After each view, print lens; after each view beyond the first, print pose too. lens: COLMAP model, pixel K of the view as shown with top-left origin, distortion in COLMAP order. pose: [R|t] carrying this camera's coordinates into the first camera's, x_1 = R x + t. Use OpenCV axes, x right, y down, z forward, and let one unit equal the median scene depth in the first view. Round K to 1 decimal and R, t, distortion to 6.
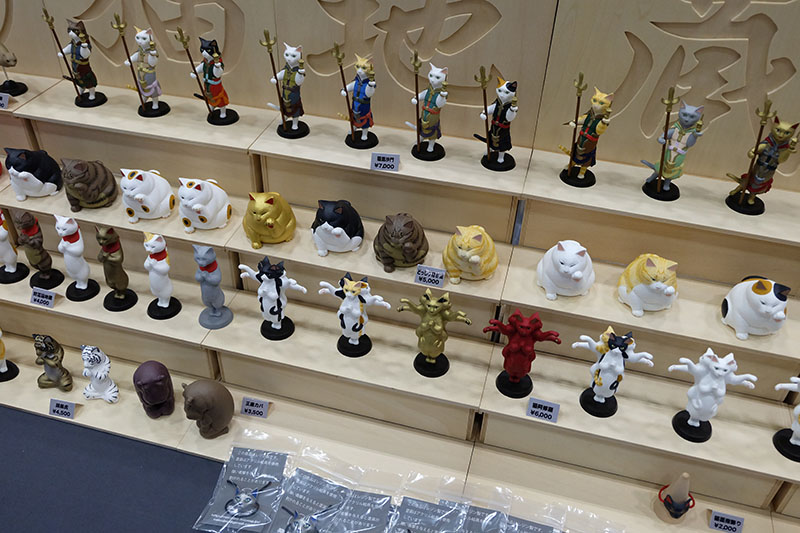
lens RADIAL K [[702.1, 0, 406.3], [0, 702.1, 289.8], [0, 0, 1]] dist [-0.052567, 0.018797]
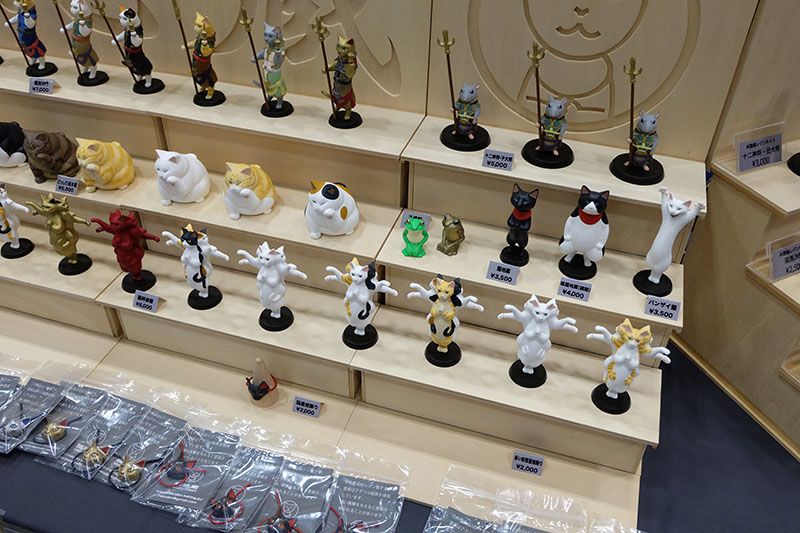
lens RADIAL K [[702.1, 0, 398.2], [0, 702.1, 285.1], [0, 0, 1]] dist [-0.052567, 0.018797]
pose [[0.999765, 0.015844, -0.014786, 0.582409], [-0.015597, 0.999740, 0.016625, 0.113999], [0.015046, -0.016391, 0.999752, -0.104092]]
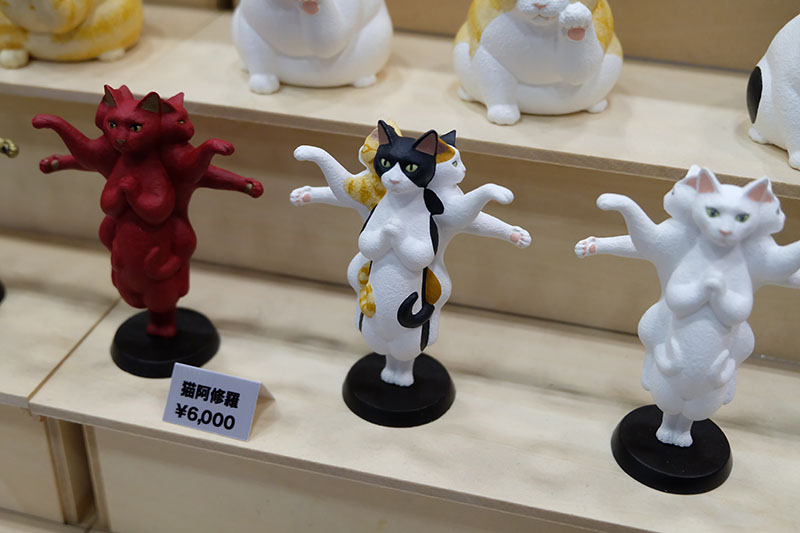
lens RADIAL K [[1089.0, 0, 397.8], [0, 1089.0, 273.5], [0, 0, 1]] dist [-0.091040, 0.000000]
pose [[0.999751, -0.002760, 0.022130, 0.256321], [0.005463, 0.992386, -0.123042, 0.165476], [-0.021622, 0.123132, 0.992155, 0.465802]]
